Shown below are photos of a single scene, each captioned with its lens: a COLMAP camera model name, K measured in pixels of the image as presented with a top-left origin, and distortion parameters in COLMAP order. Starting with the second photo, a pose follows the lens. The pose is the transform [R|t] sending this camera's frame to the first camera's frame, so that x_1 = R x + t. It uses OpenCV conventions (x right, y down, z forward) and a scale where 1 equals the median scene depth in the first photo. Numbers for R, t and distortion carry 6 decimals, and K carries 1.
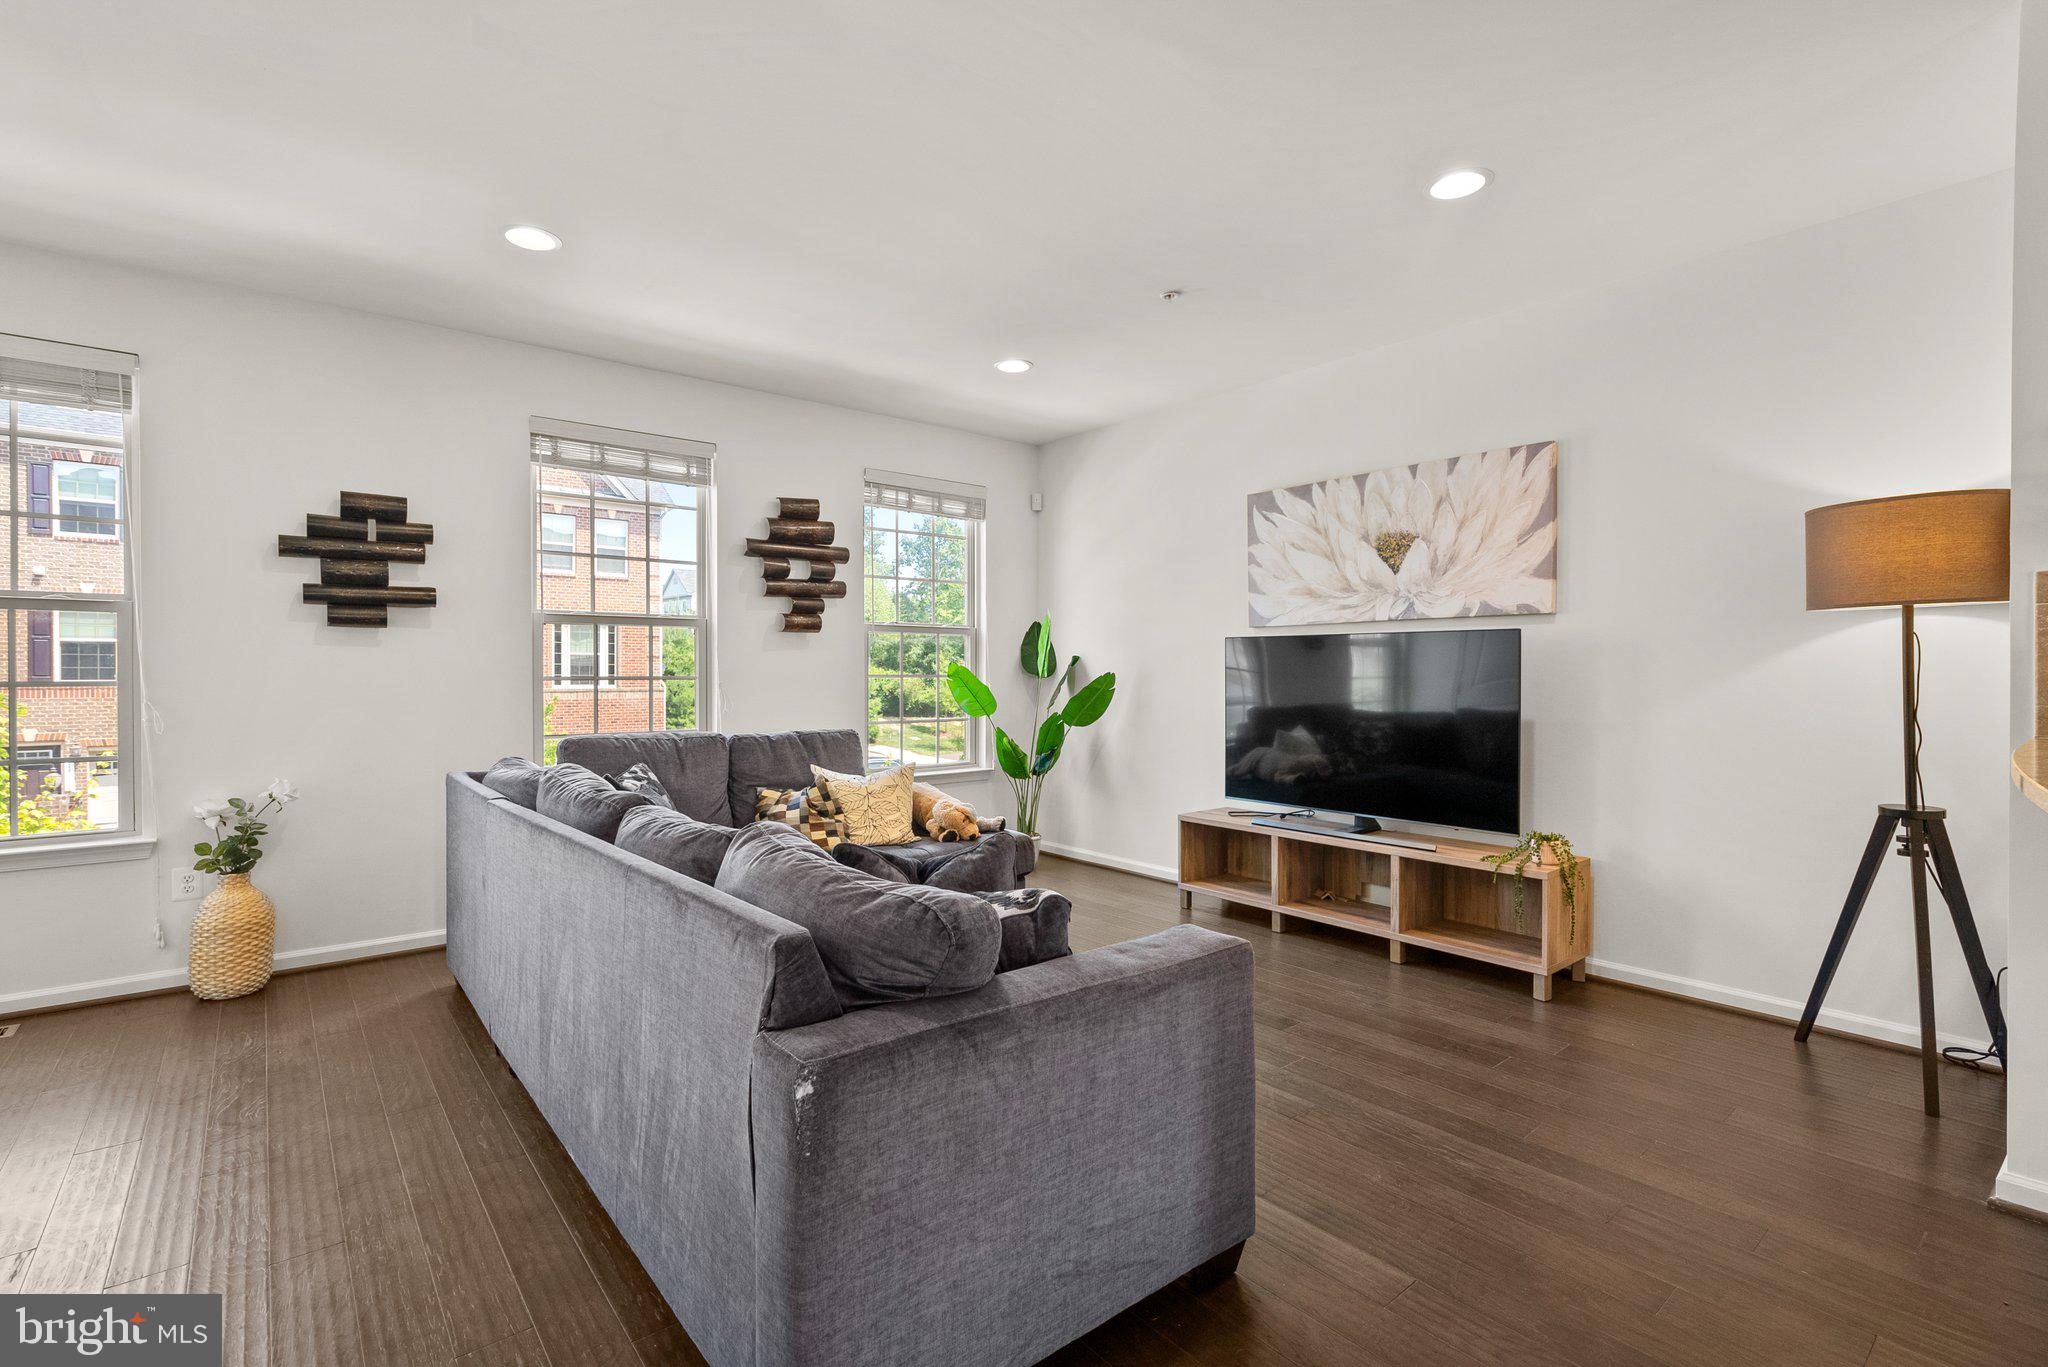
lens RADIAL K [[937.1, 0, 1034.8], [0, 937.1, 684.2], [0, 0, 1]] dist [-0.008239, 0.003264]
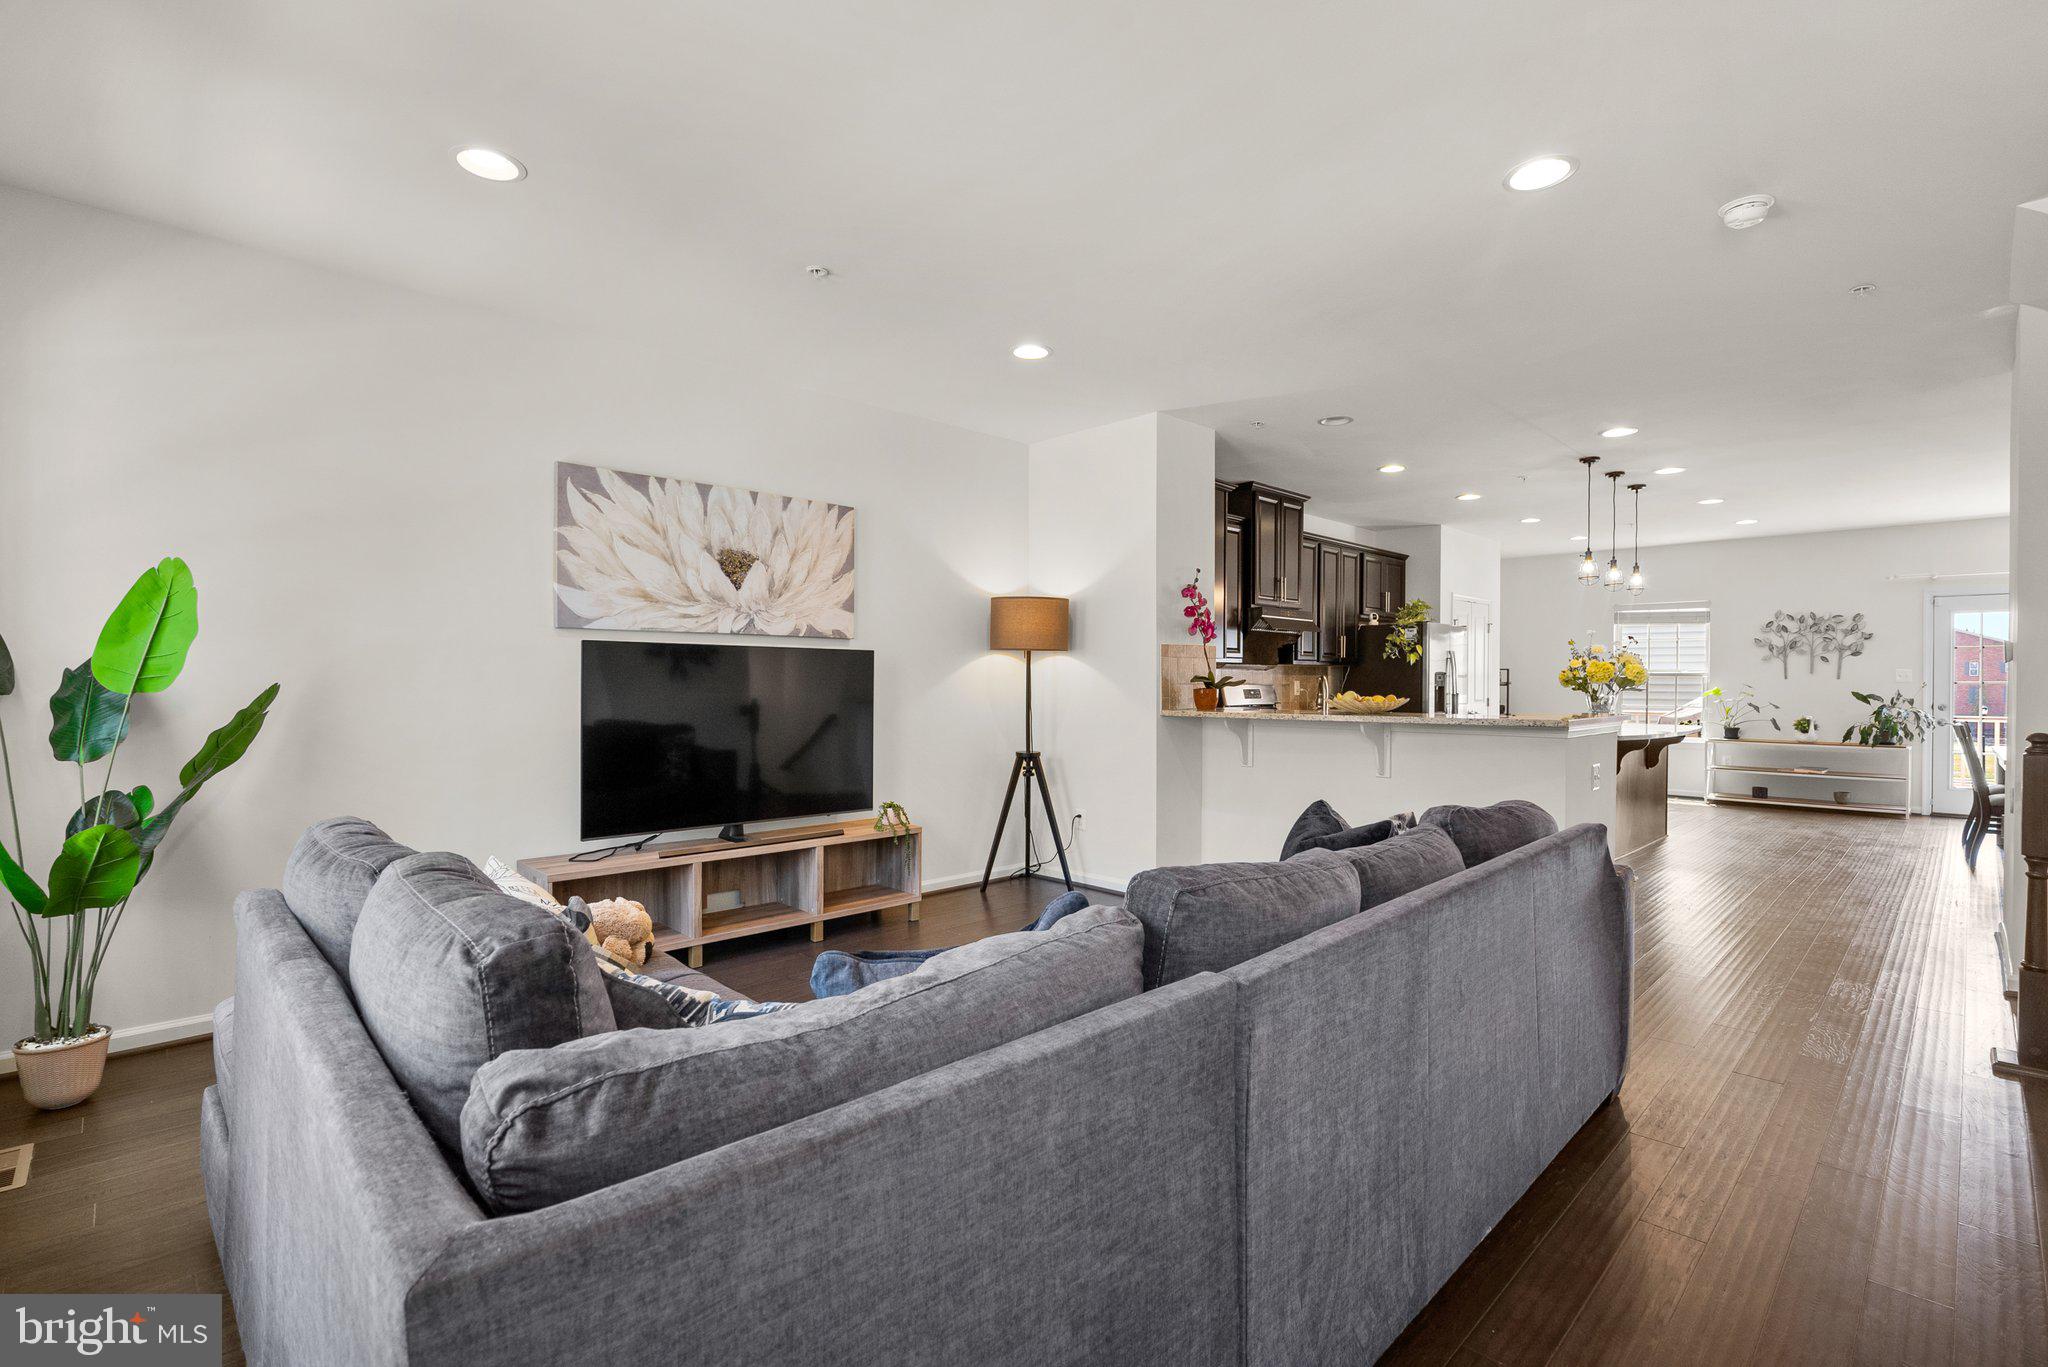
lens RADIAL K [[937.1, 0, 1009.2], [0, 937.1, 693.2], [0, 0, 1]] dist [-0.008239, 0.003264]
pose [[-0.076023, -0.010322, 0.997053, -0.740789], [0.011903, 0.999866, 0.011259, -0.010893], [-0.997035, 0.012724, -0.075890, 0.838139]]
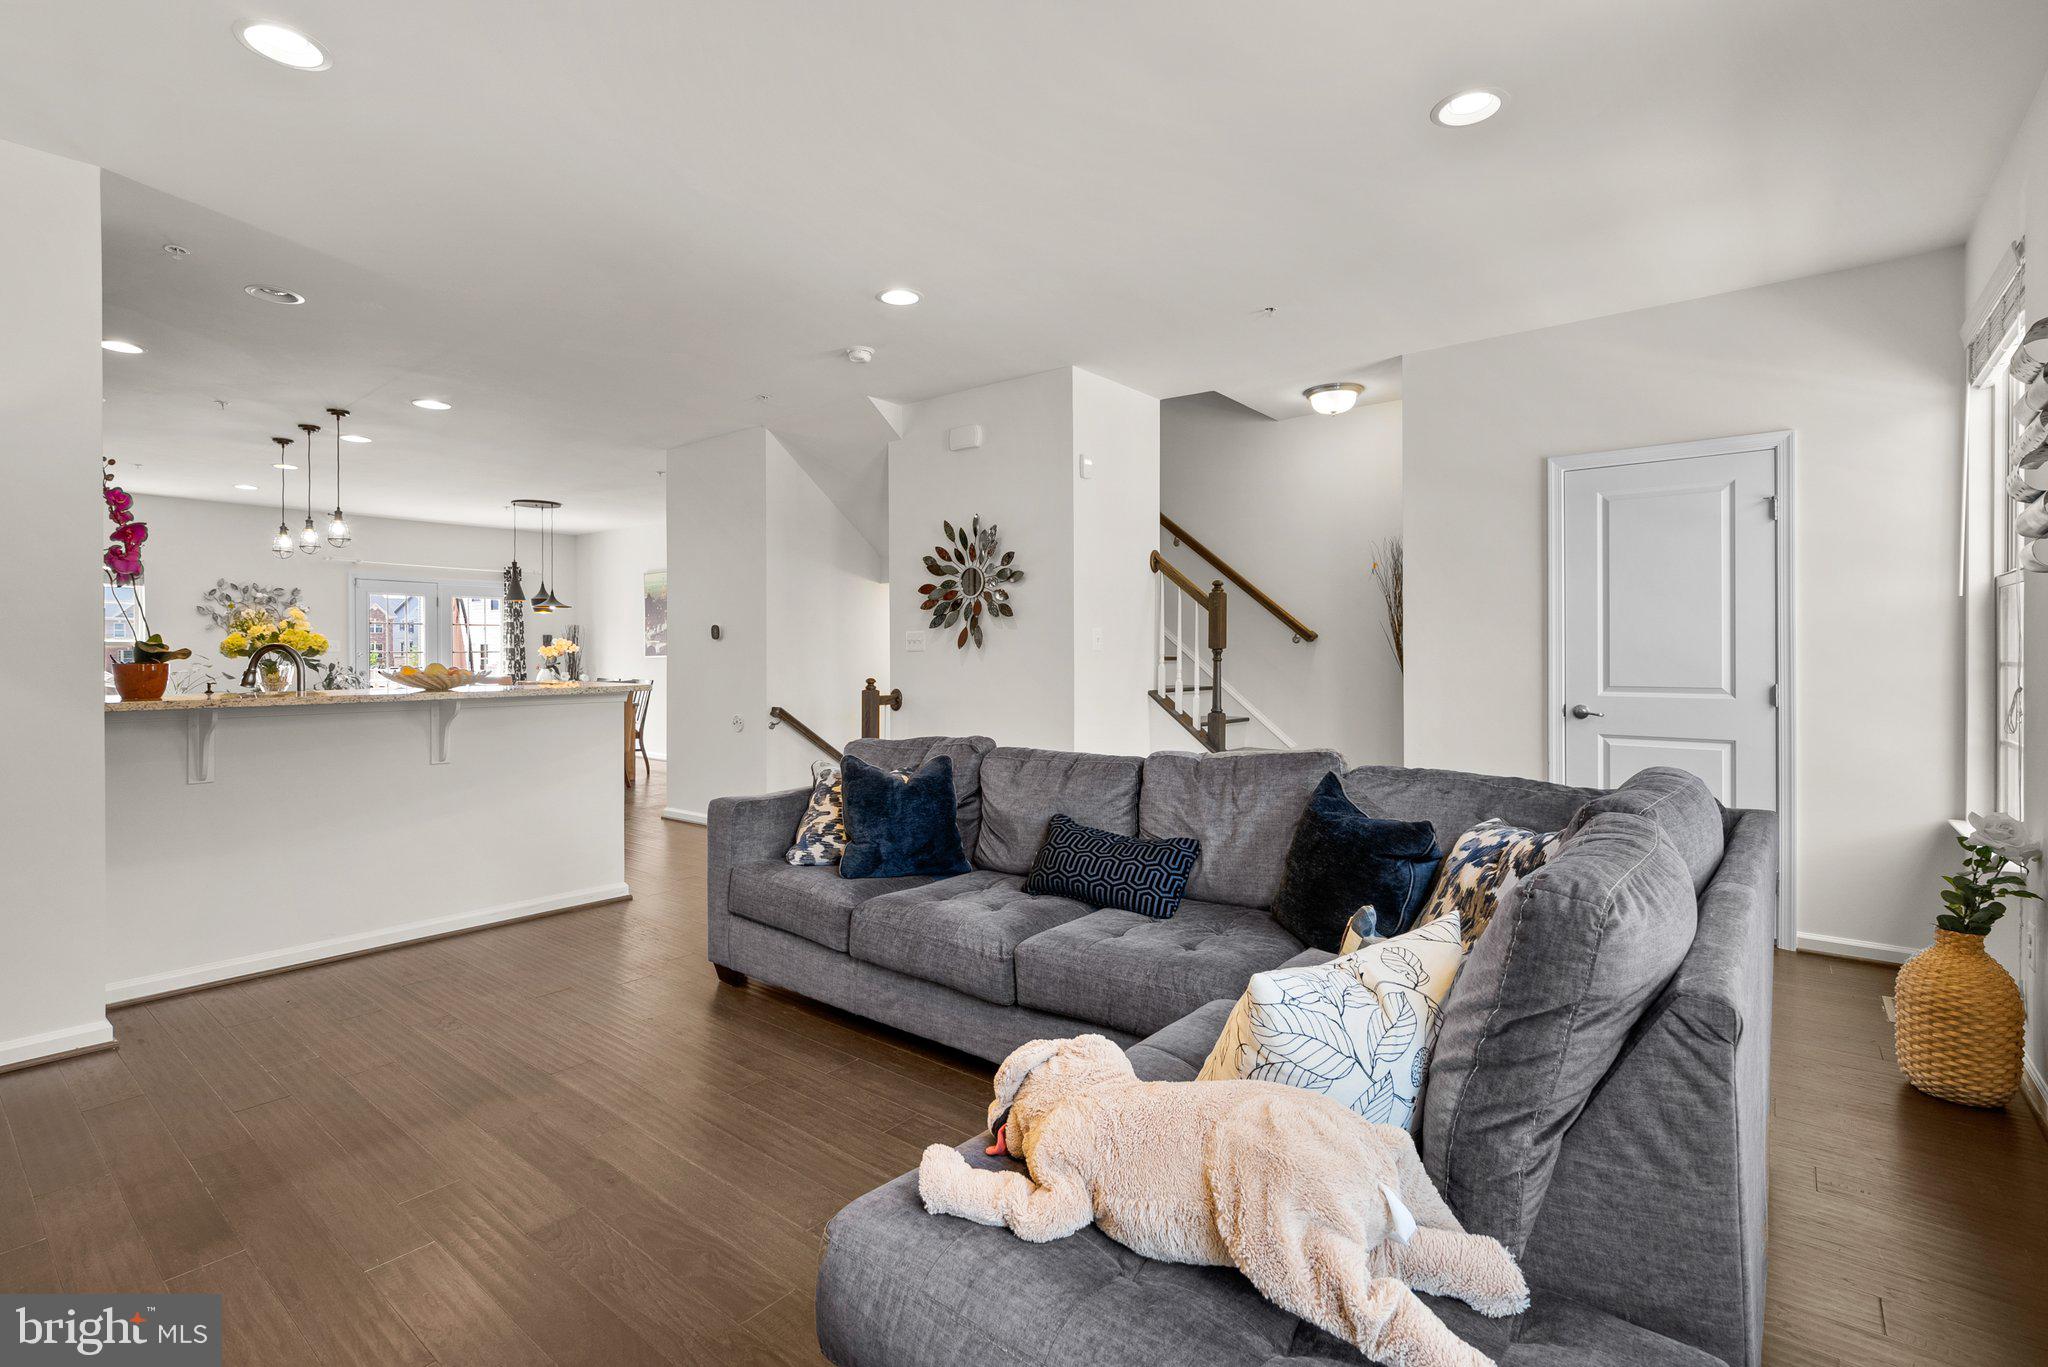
lens RADIAL K [[937.1, 0, 1033.2], [0, 937.1, 668.2], [0, 0, 1]] dist [-0.008239, 0.003264]
pose [[-0.985483, 0.005340, -0.169691, -0.119493], [0.000109, 0.999525, 0.030822, -0.019991], [0.169775, 0.030356, -0.985015, 1.341637]]
